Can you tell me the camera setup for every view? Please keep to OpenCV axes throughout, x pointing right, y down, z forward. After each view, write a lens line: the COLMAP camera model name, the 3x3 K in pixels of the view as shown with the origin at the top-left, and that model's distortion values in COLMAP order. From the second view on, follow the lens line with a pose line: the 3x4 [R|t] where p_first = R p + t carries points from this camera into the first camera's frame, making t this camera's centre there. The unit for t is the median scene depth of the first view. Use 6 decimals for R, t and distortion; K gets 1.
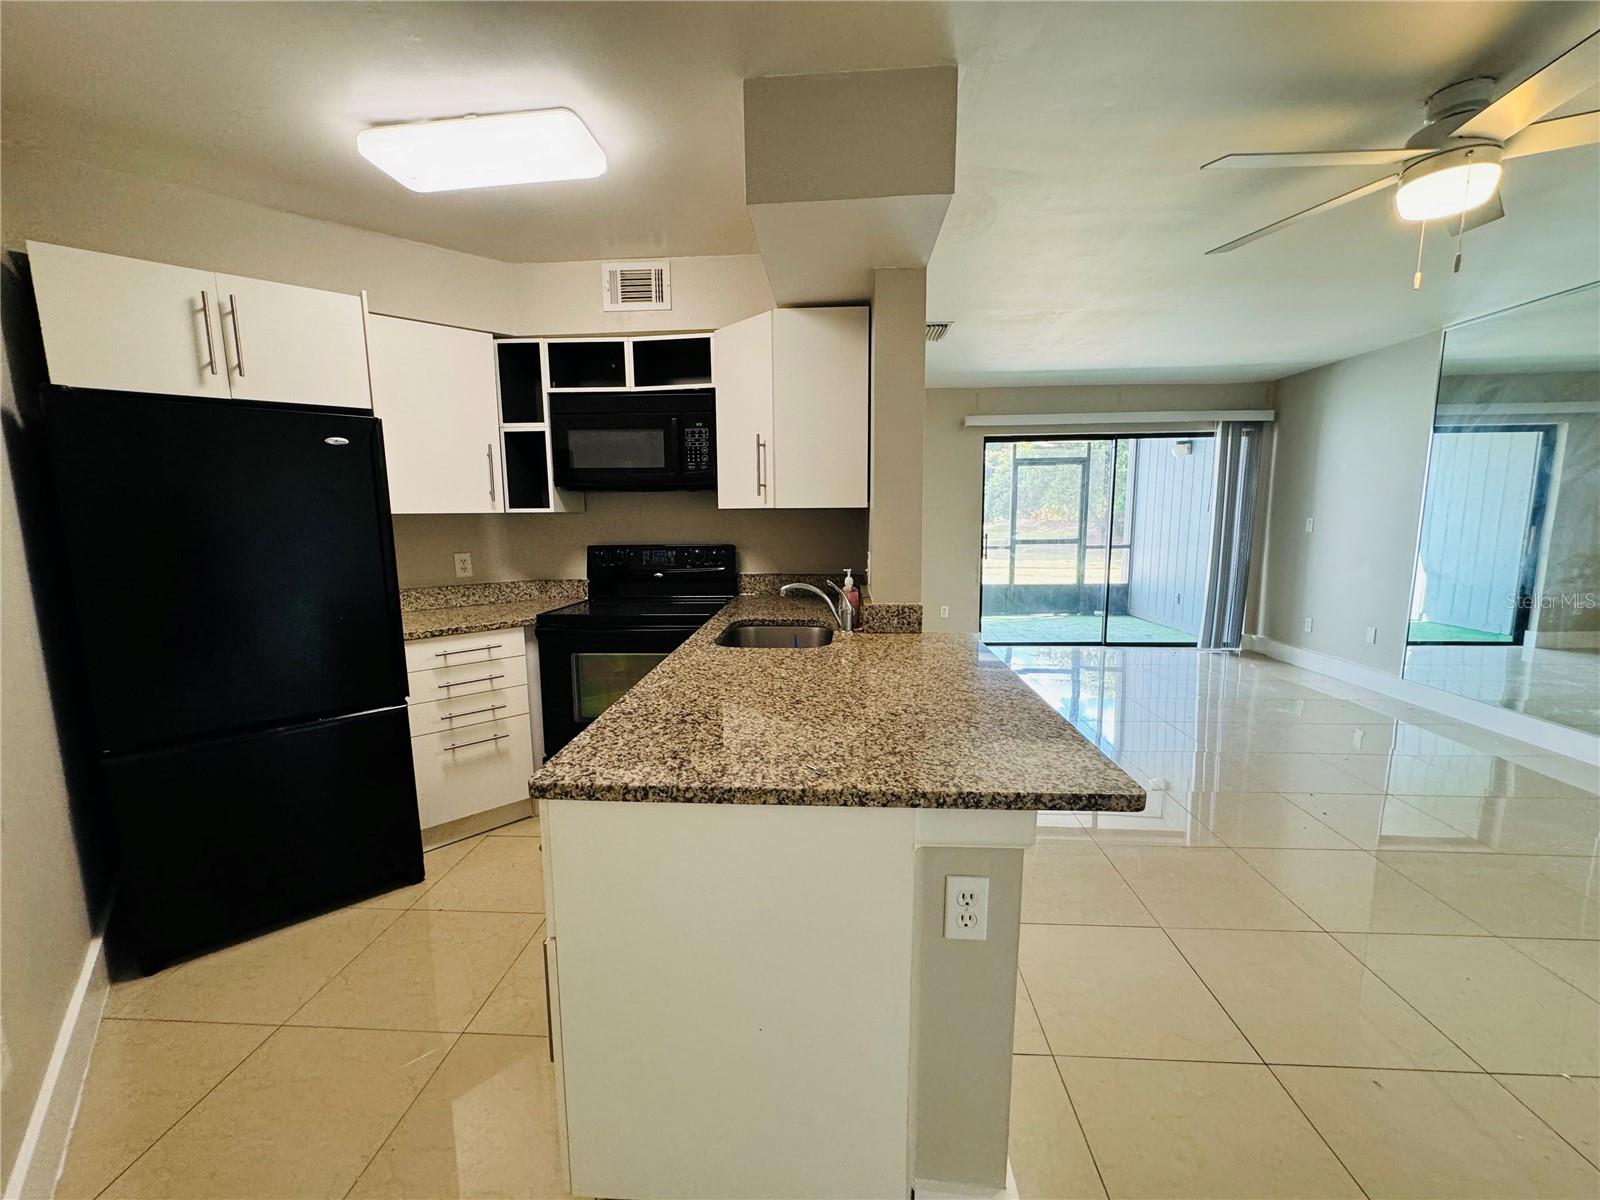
lens RADIAL K [[635.0, 0, 796.8], [0, 635.0, 598.8], [0, 0, 1]] dist [-0.001517, -0.000180]
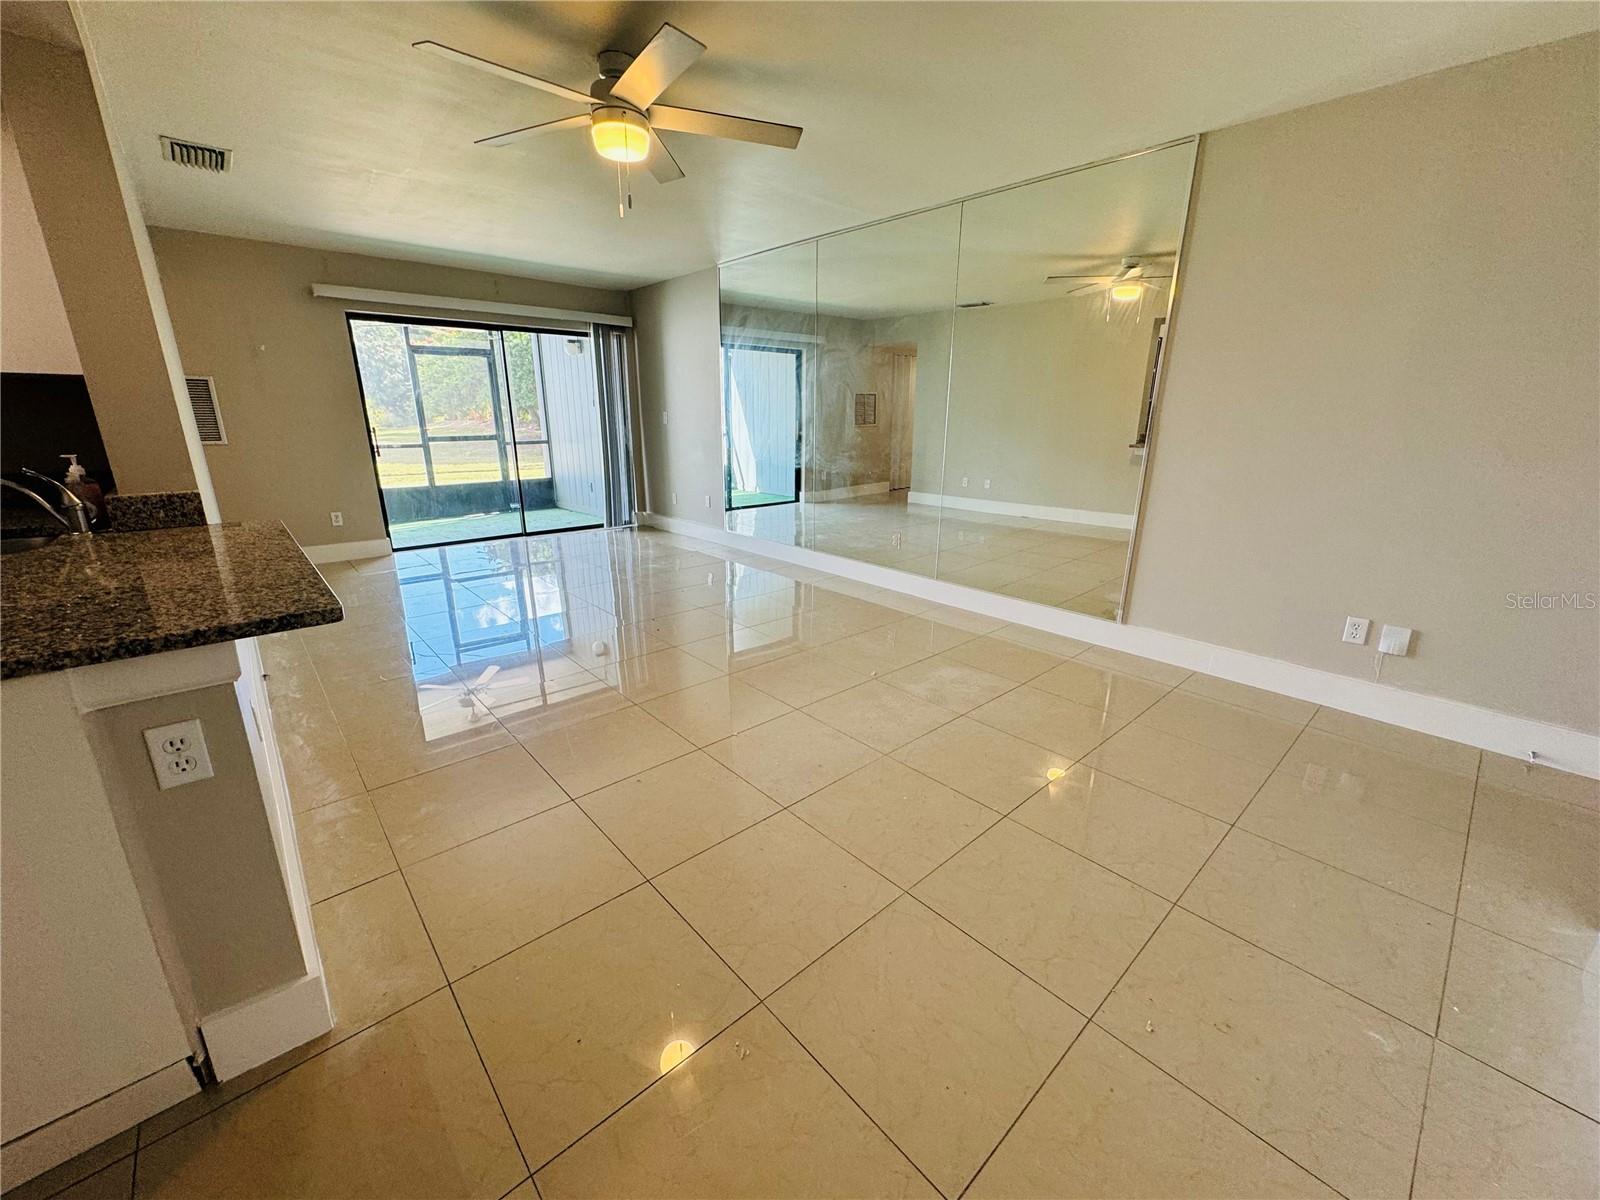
lens RADIAL K [[637.6, 0, 795.2], [0, 637.6, 598.3], [0, 0, 1]] dist [0.001514, 0.000107]
pose [[0.703346, -0.187385, 0.685705, 0.062643], [0.086413, 0.980015, 0.179177, 0.028417], [-0.705576, -0.066769, 0.705481, -0.086486]]
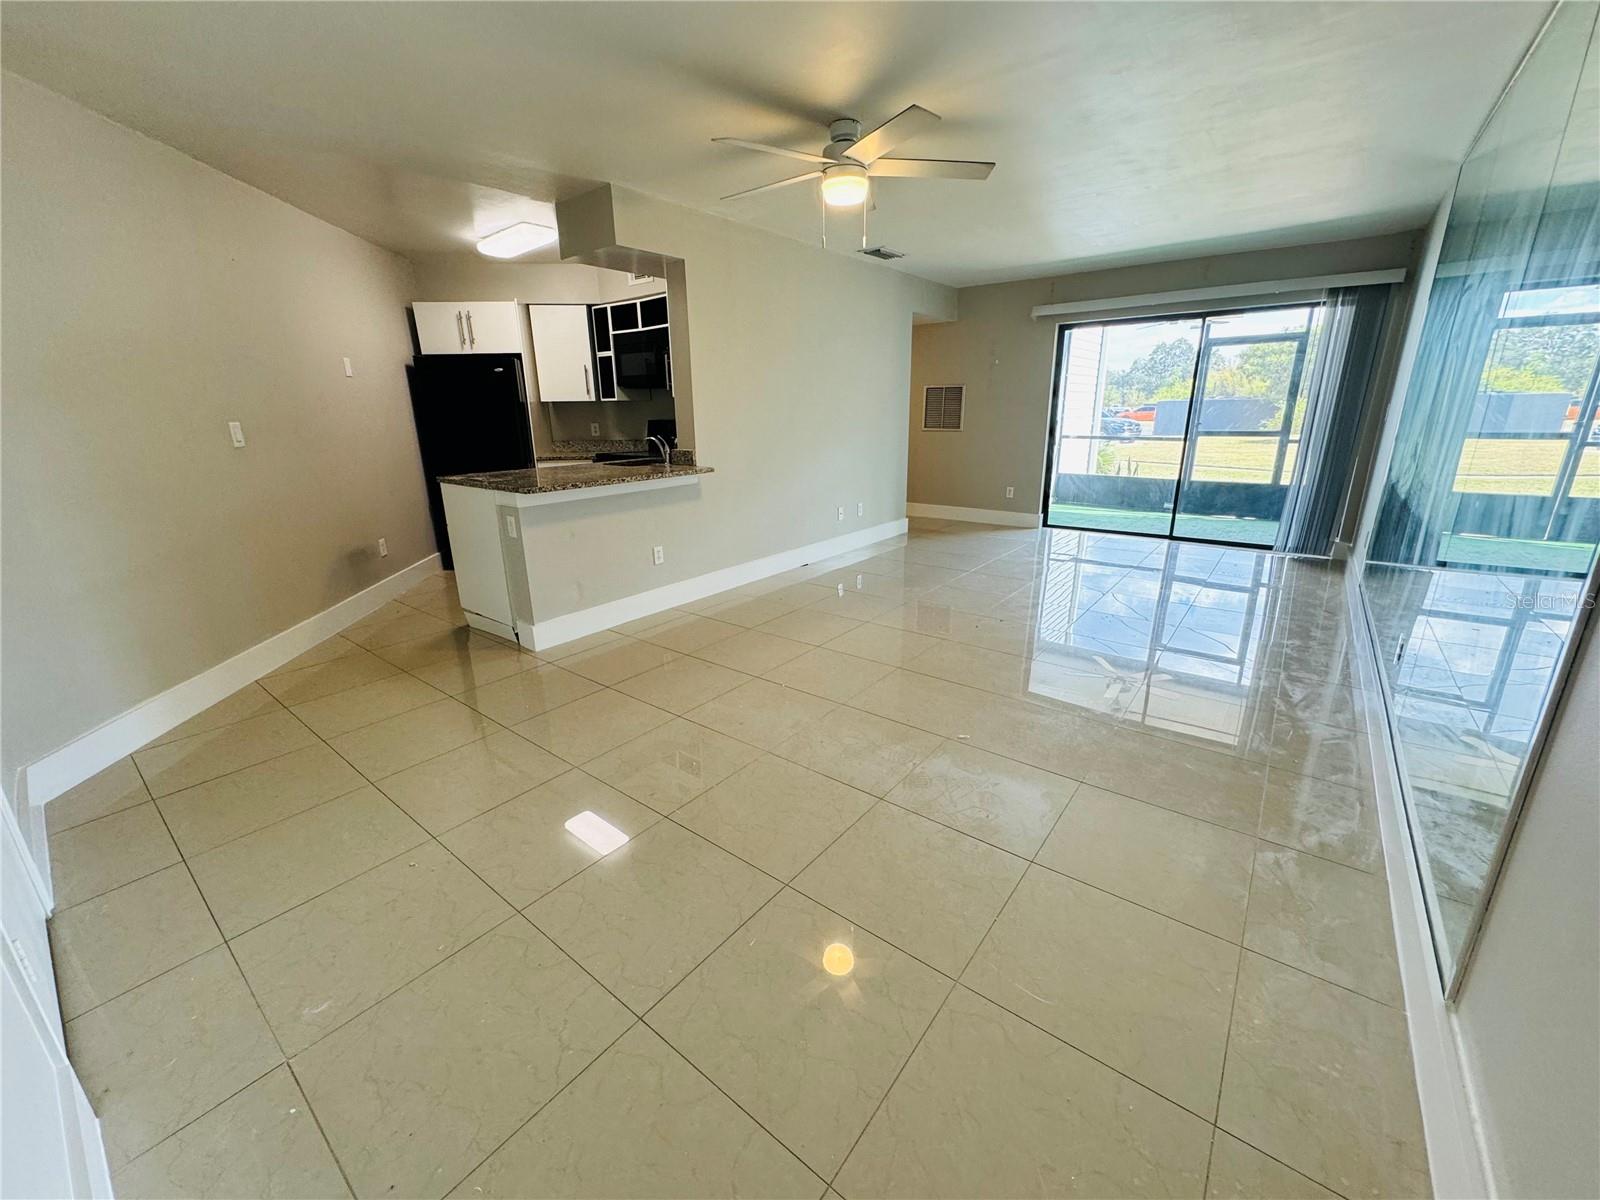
lens RADIAL K [[635.0, 0, 796.8], [0, 635.0, 598.8], [0, 0, 1]] dist [-0.001517, -0.000180]
pose [[0.822734, 0.163391, -0.544437, 0.659952], [-0.073480, 0.980332, 0.183167, 0.031398], [0.563657, -0.110693, 0.818558, -0.171220]]
